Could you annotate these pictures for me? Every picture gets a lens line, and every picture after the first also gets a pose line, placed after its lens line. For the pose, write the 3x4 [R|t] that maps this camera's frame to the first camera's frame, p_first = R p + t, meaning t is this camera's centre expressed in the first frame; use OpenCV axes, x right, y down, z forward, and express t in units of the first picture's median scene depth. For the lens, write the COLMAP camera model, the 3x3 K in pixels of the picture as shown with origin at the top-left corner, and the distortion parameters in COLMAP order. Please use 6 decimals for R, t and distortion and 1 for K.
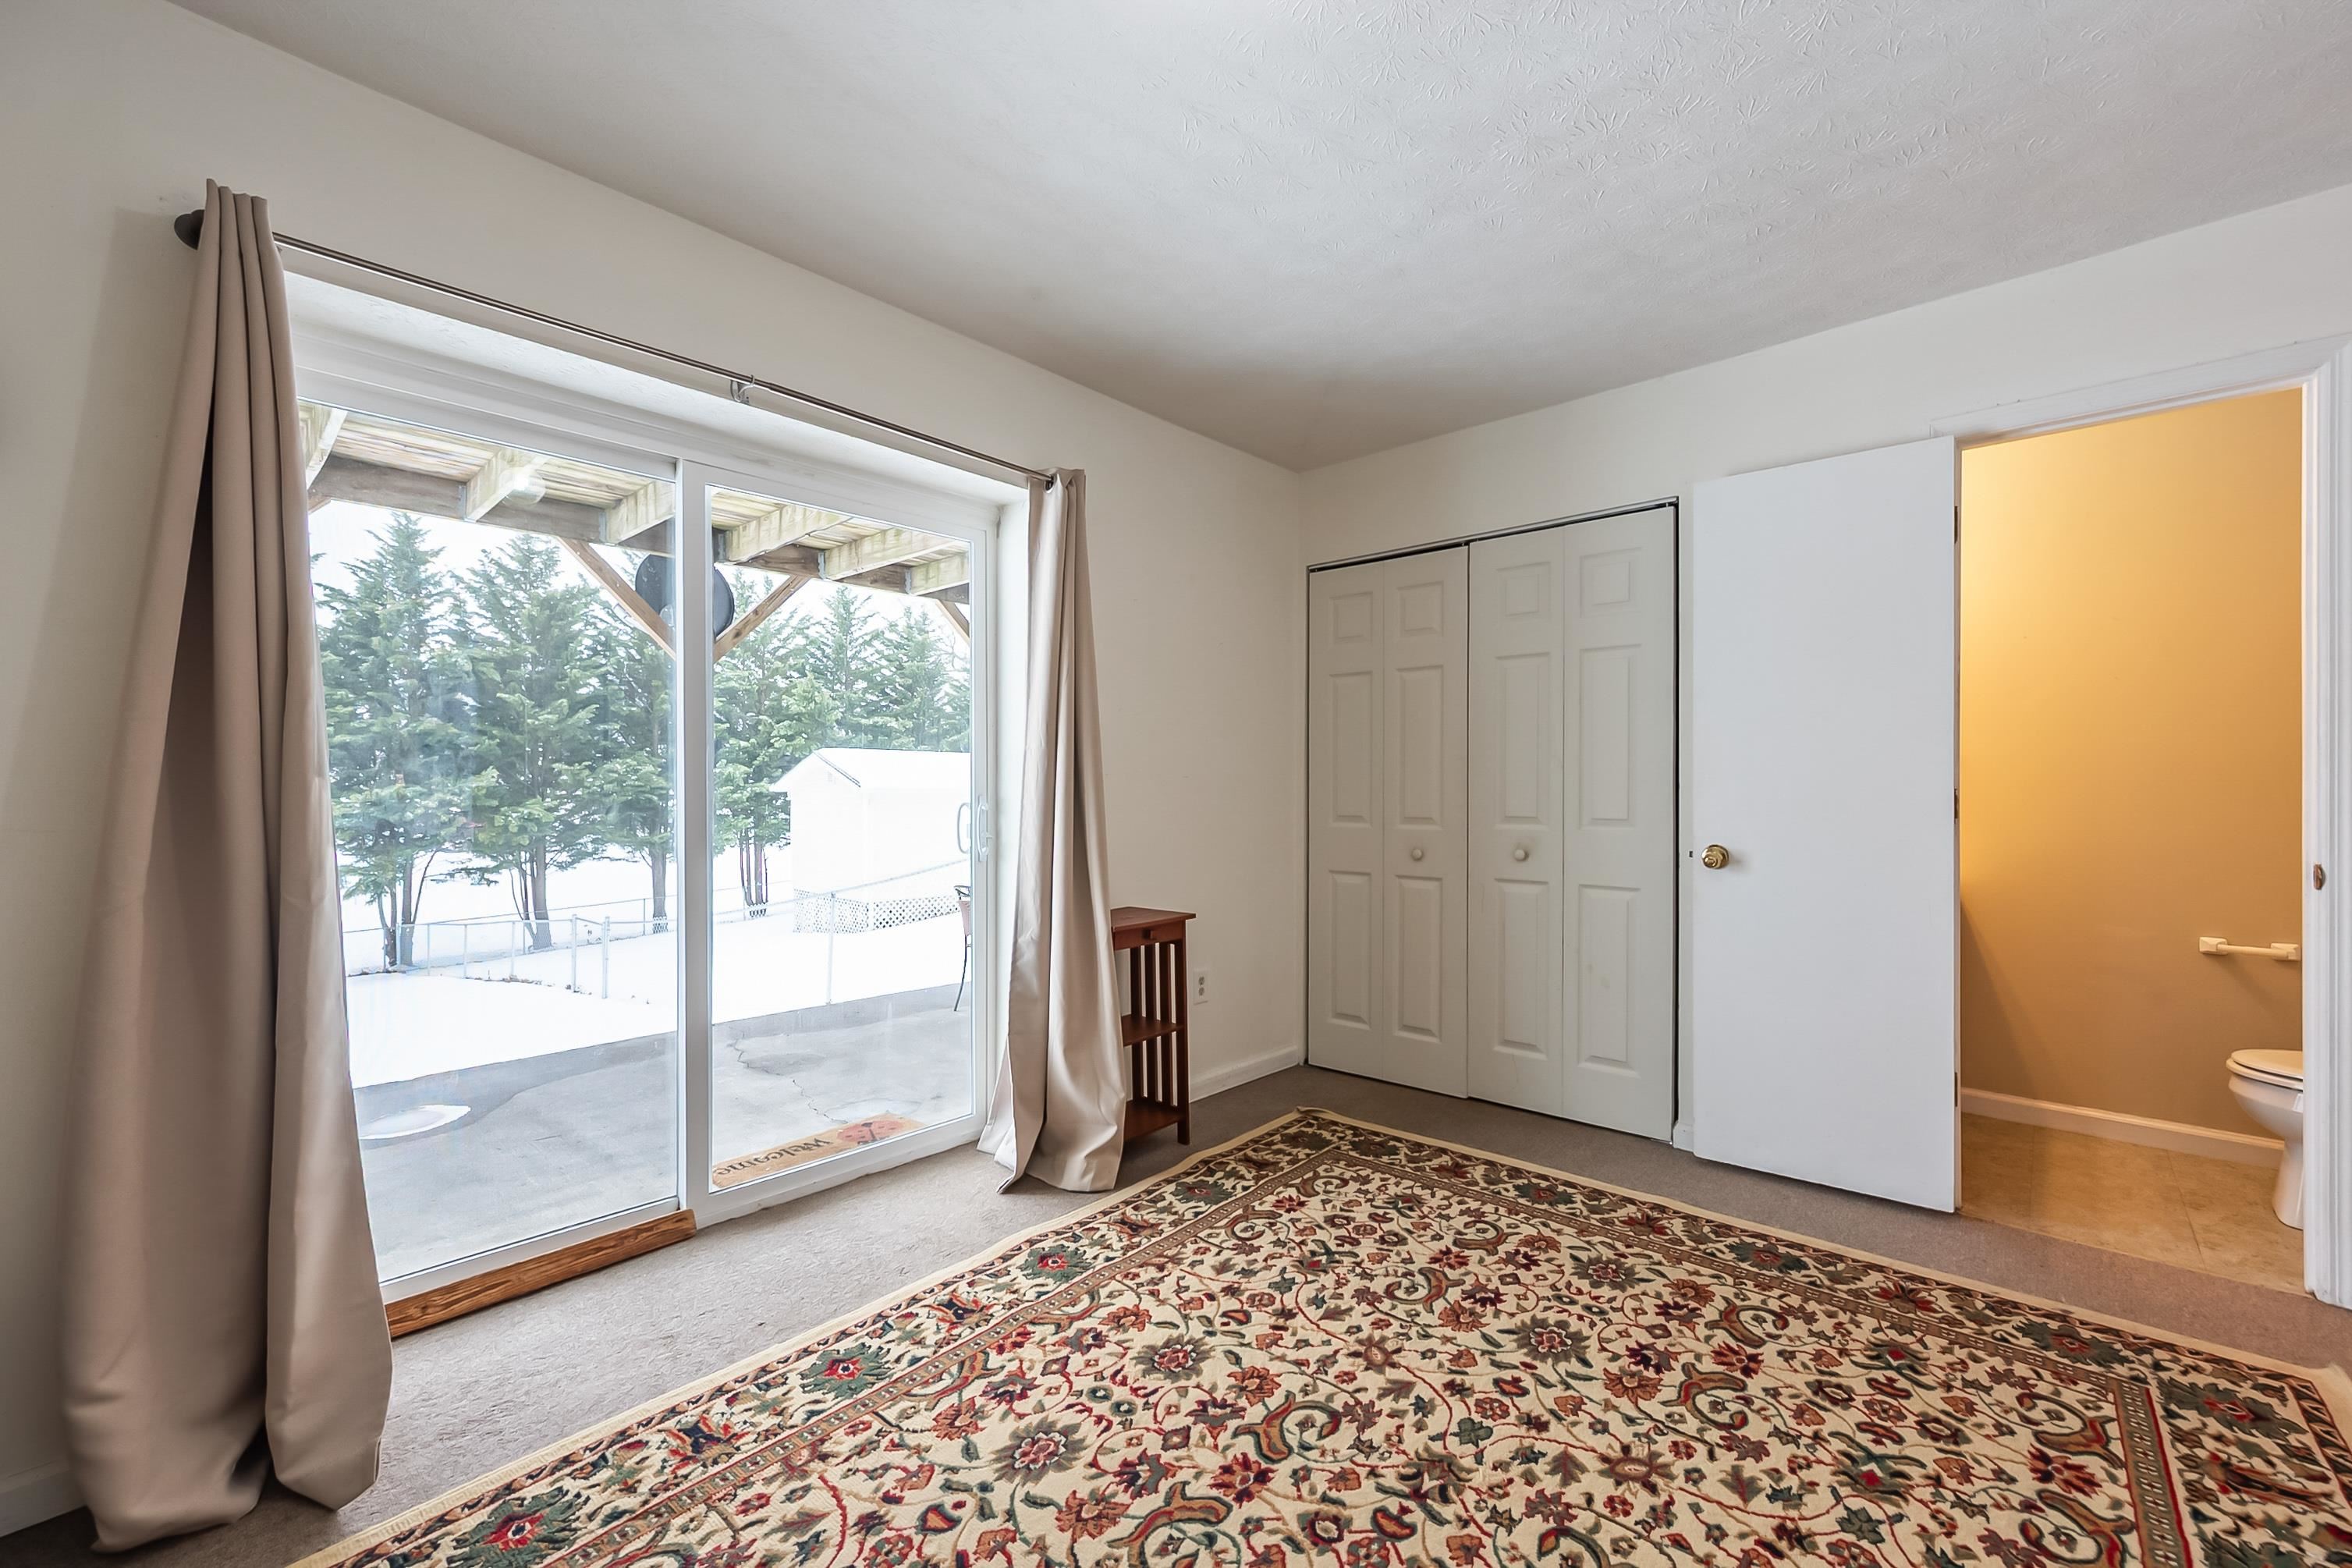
lens RADIAL K [[944.2, 0, 1177.1], [0, 944.2, 794.1], [0, 0, 1]] dist [0.001001, 0.000121]
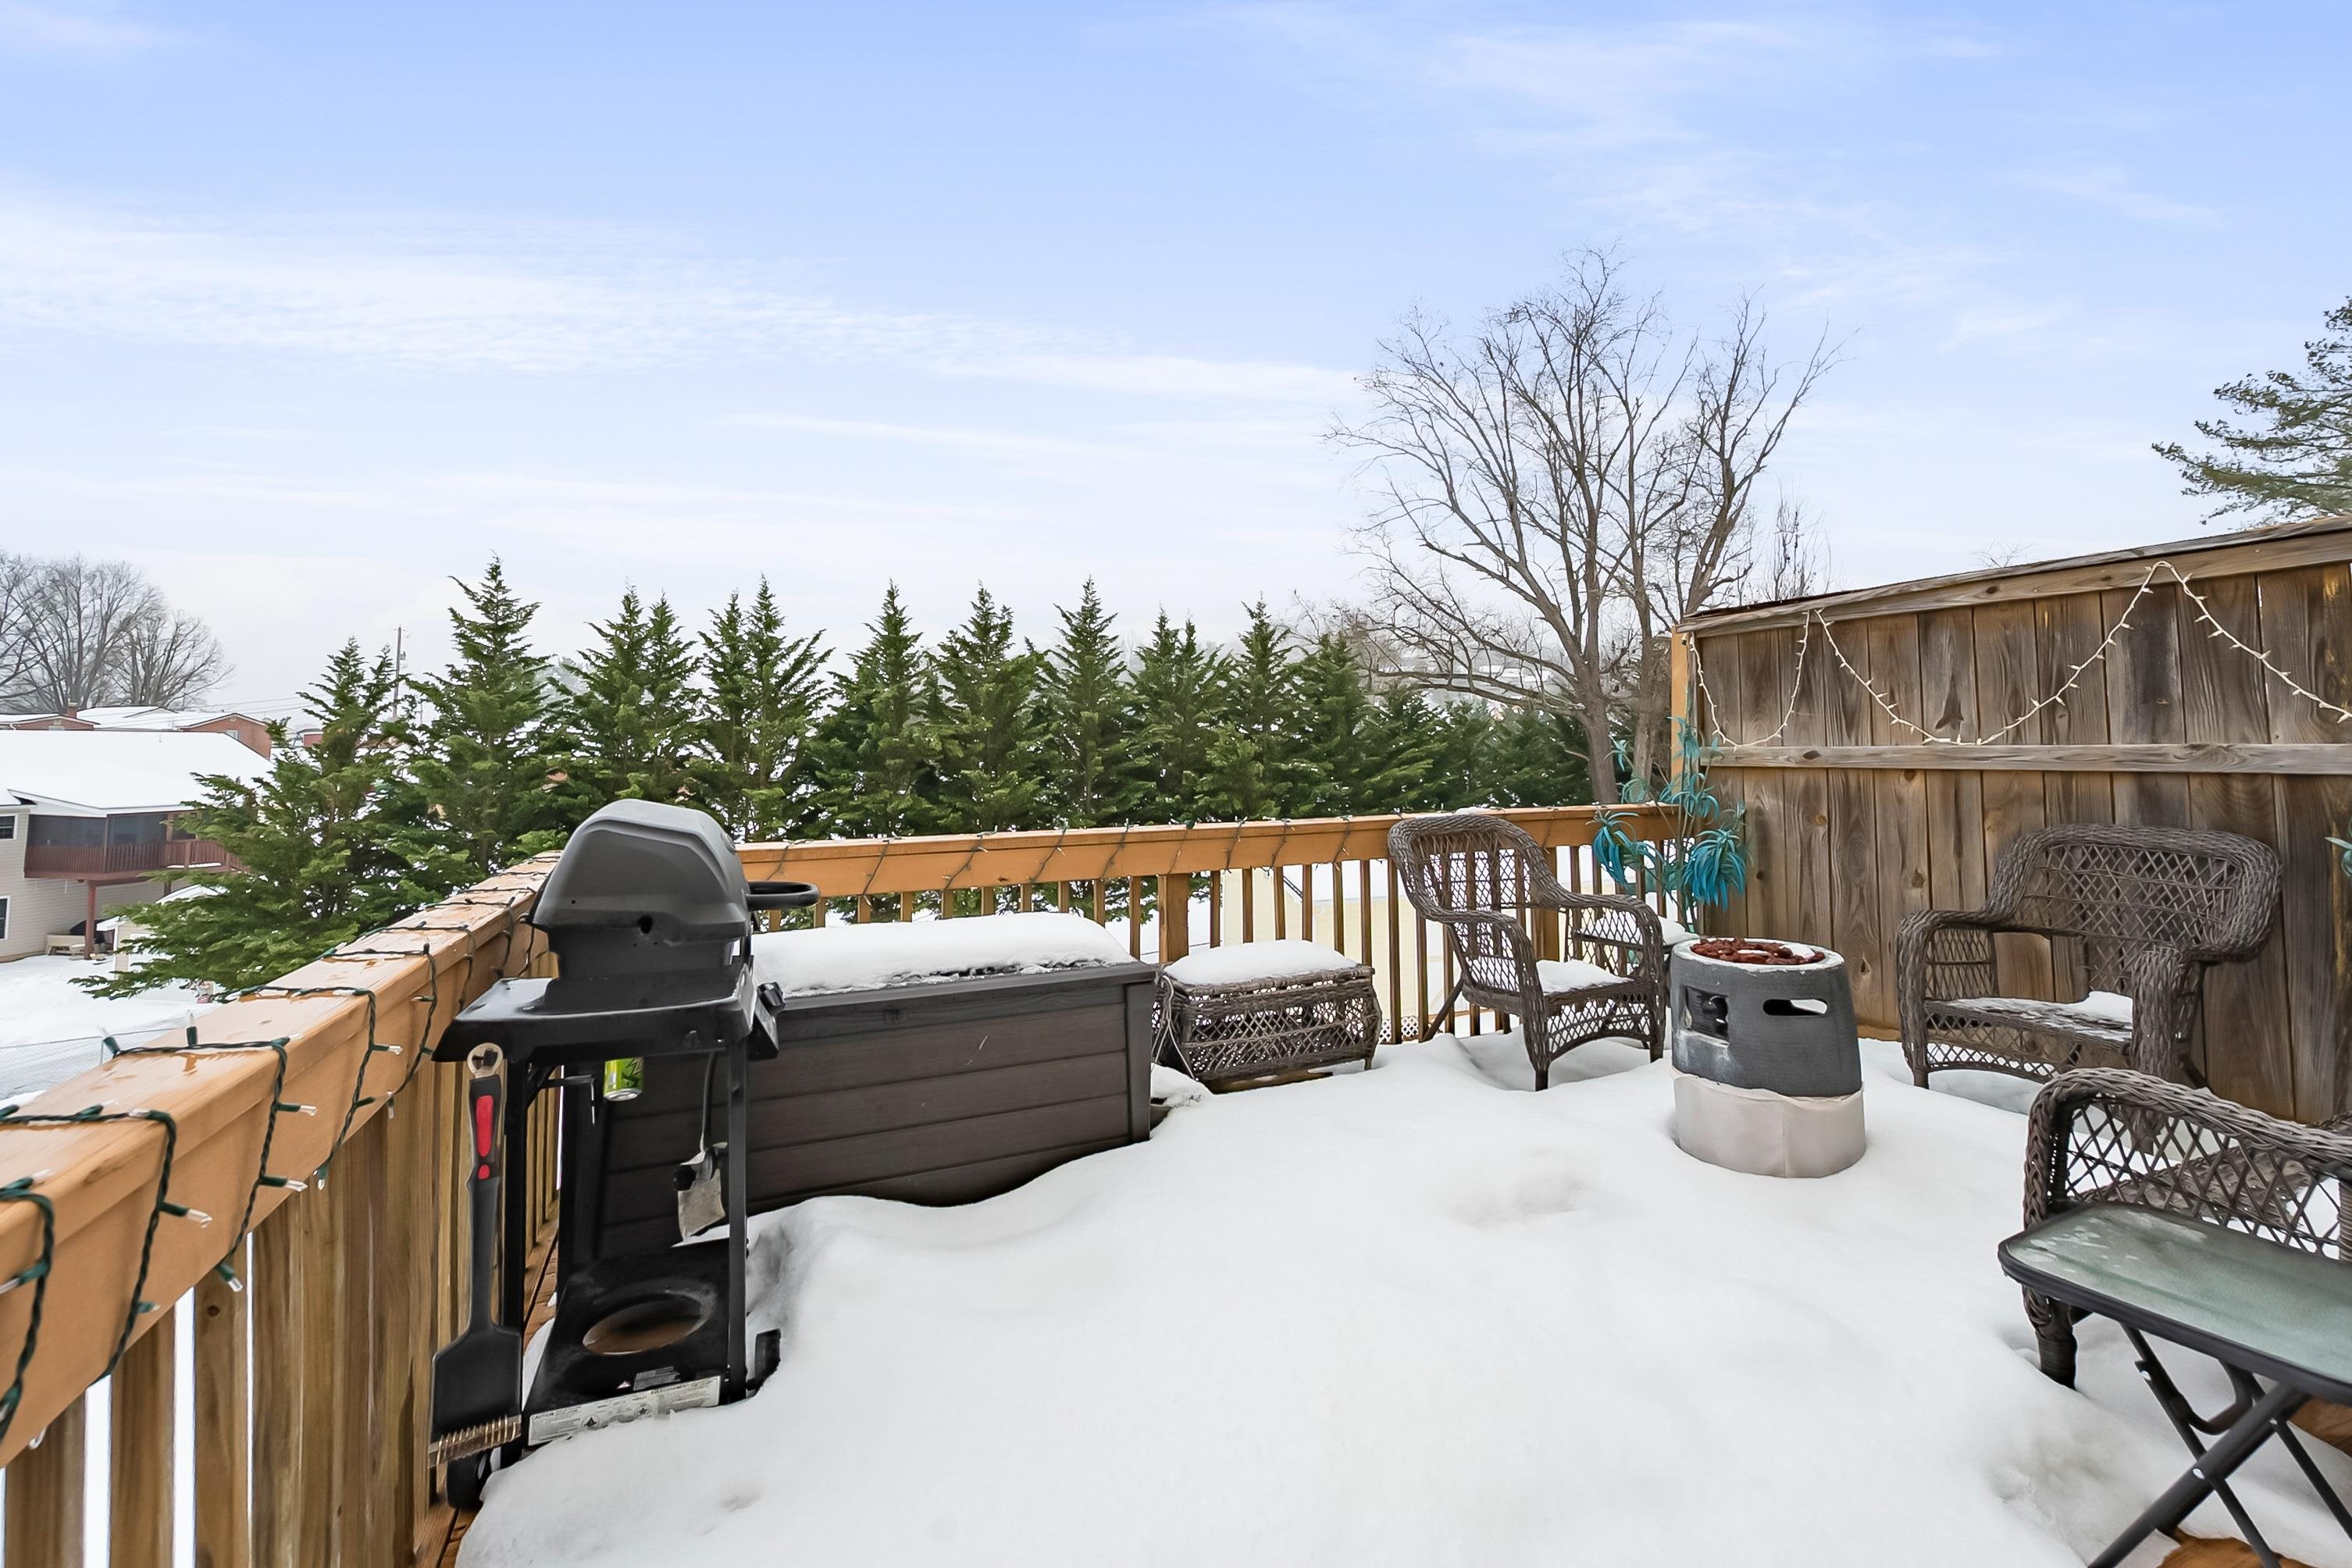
lens RADIAL K [[978.1, 0, 1169.6], [0, 978.1, 702.6], [0, 0, 1]] dist [0.001005, -0.000681]
pose [[0.919746, -0.026684, -0.391606, -0.069954], [0.006135, 0.998542, -0.053631, -0.115706], [0.392466, 0.046925, 0.918569, 0.076686]]
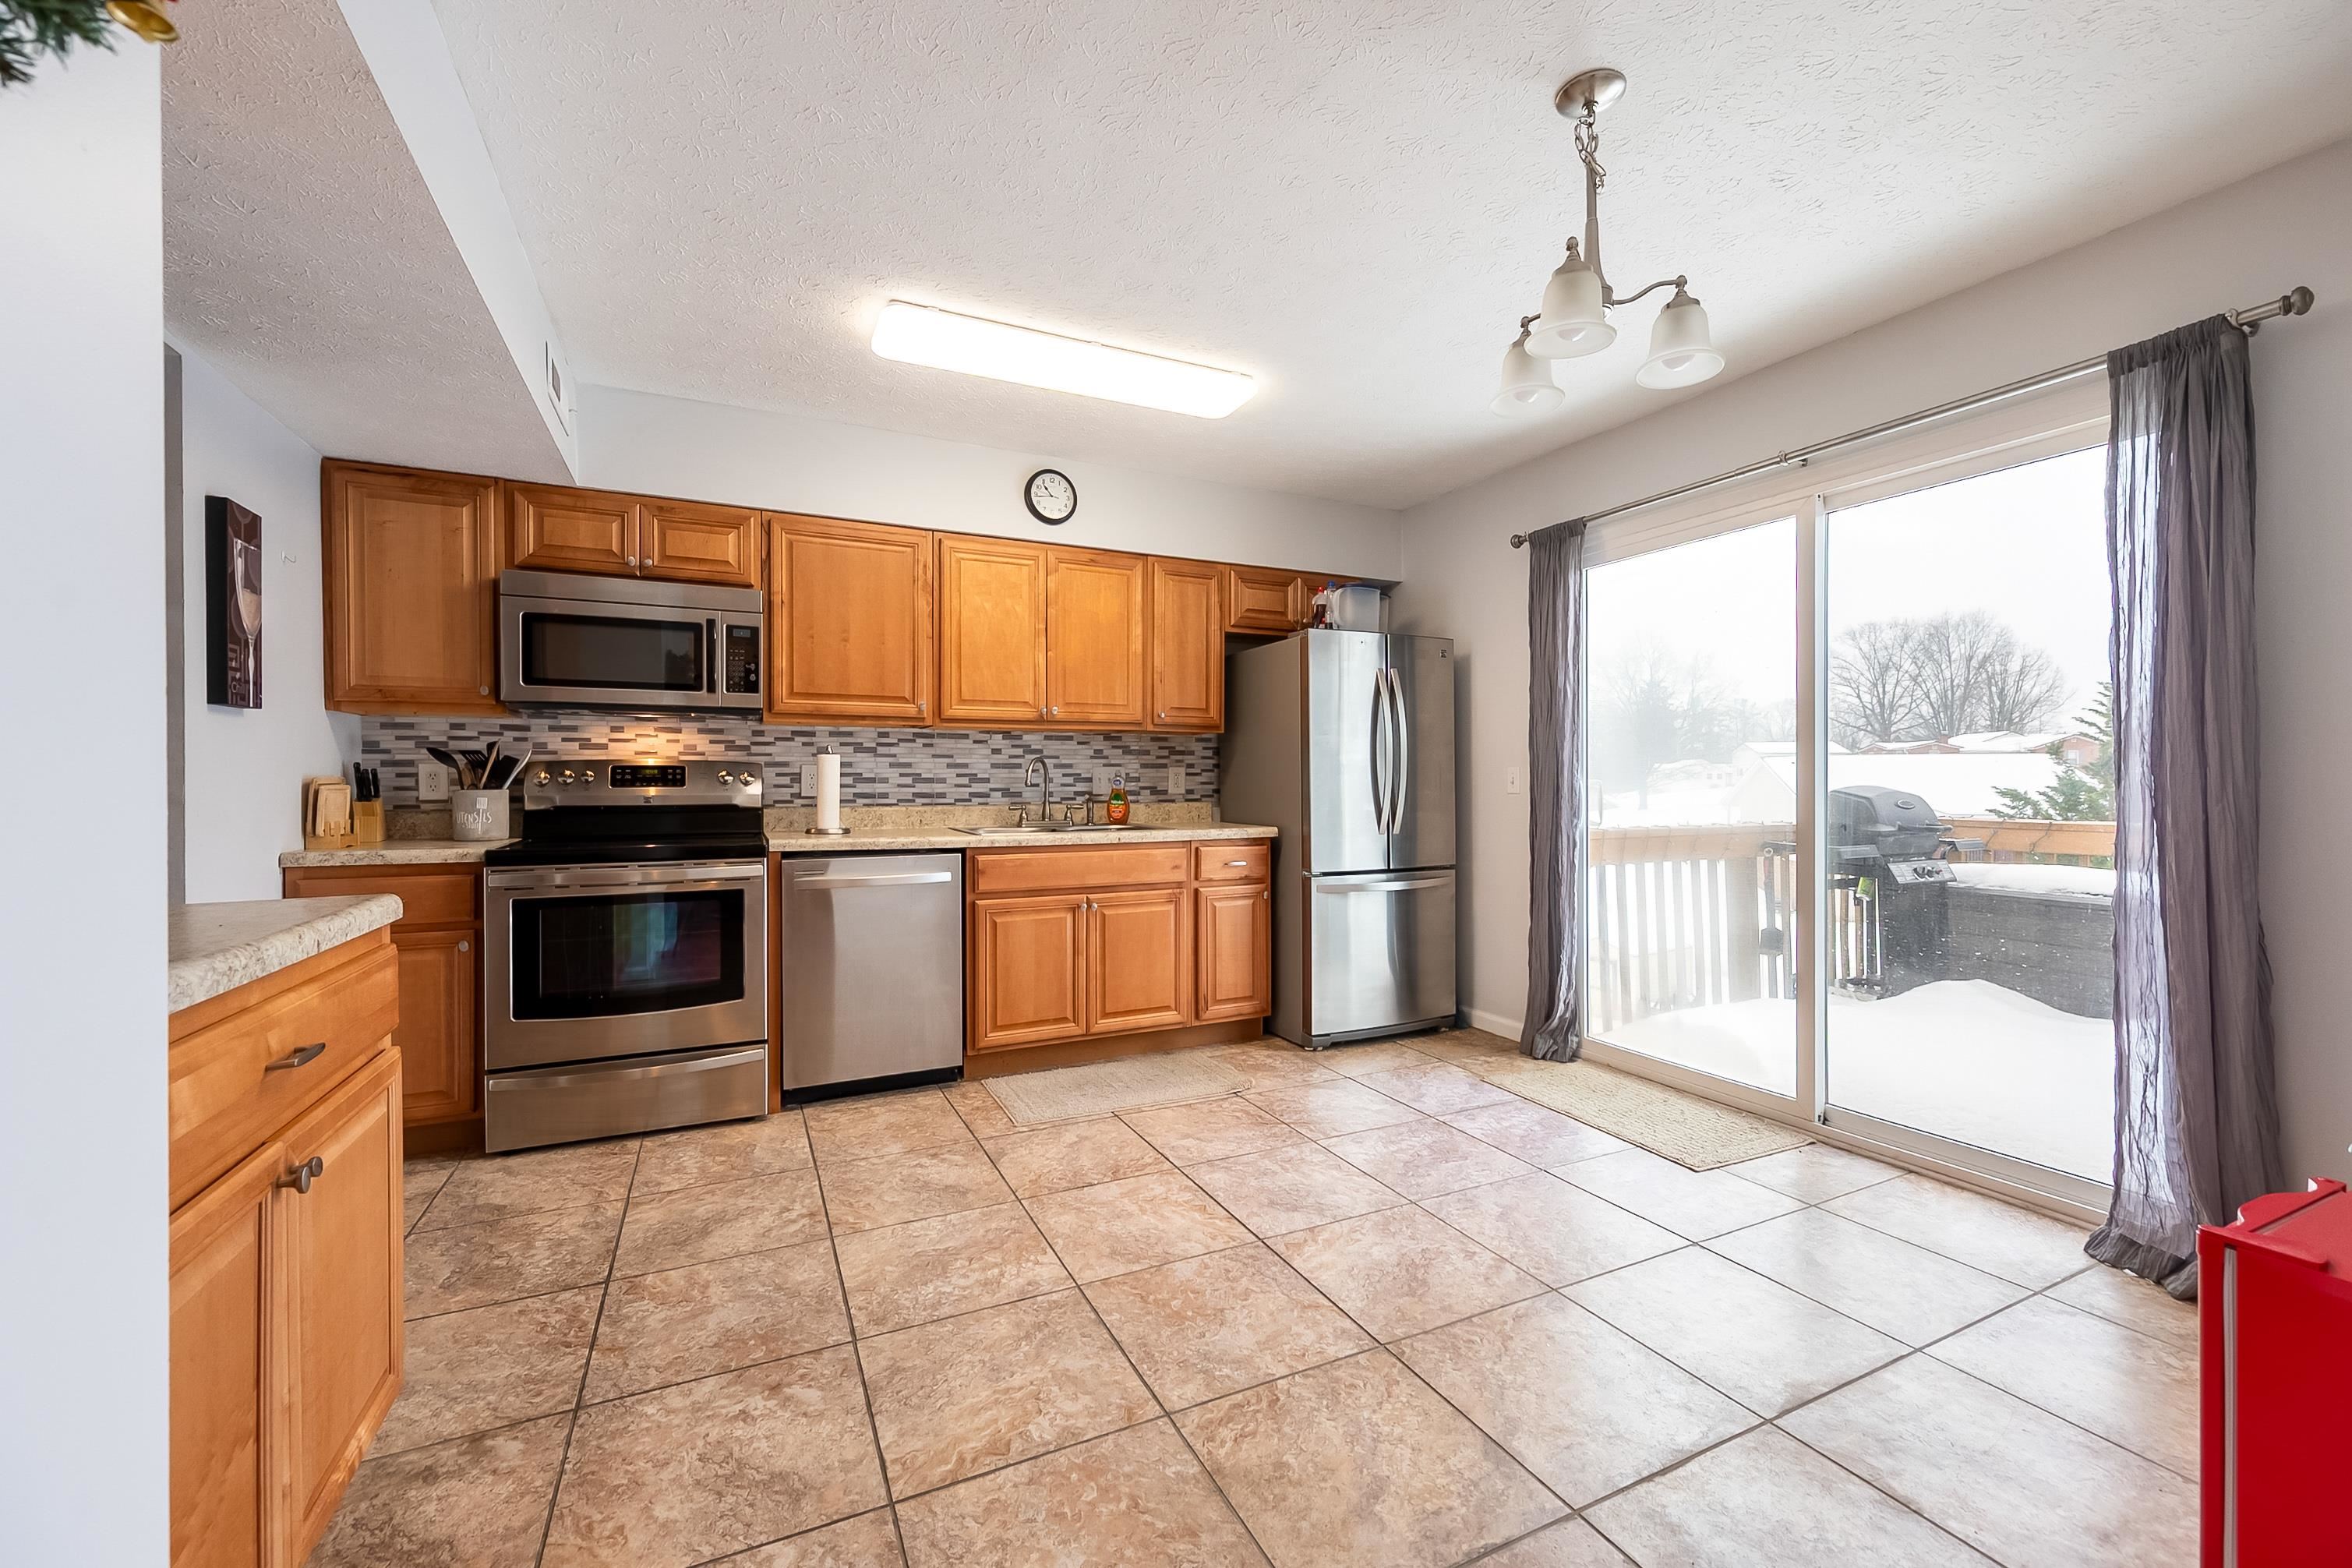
lens RADIAL K [[933.5, 0, 1180.5], [0, 933.5, 782.7], [0, 0, 1]] dist [0.002467, 0.000186]
pose [[-0.360852, 0.003402, -0.932617, 0.091259], [0.000103, 0.999993, 0.003608, -0.113614], [0.932623, 0.001206, -0.360850, 0.070757]]
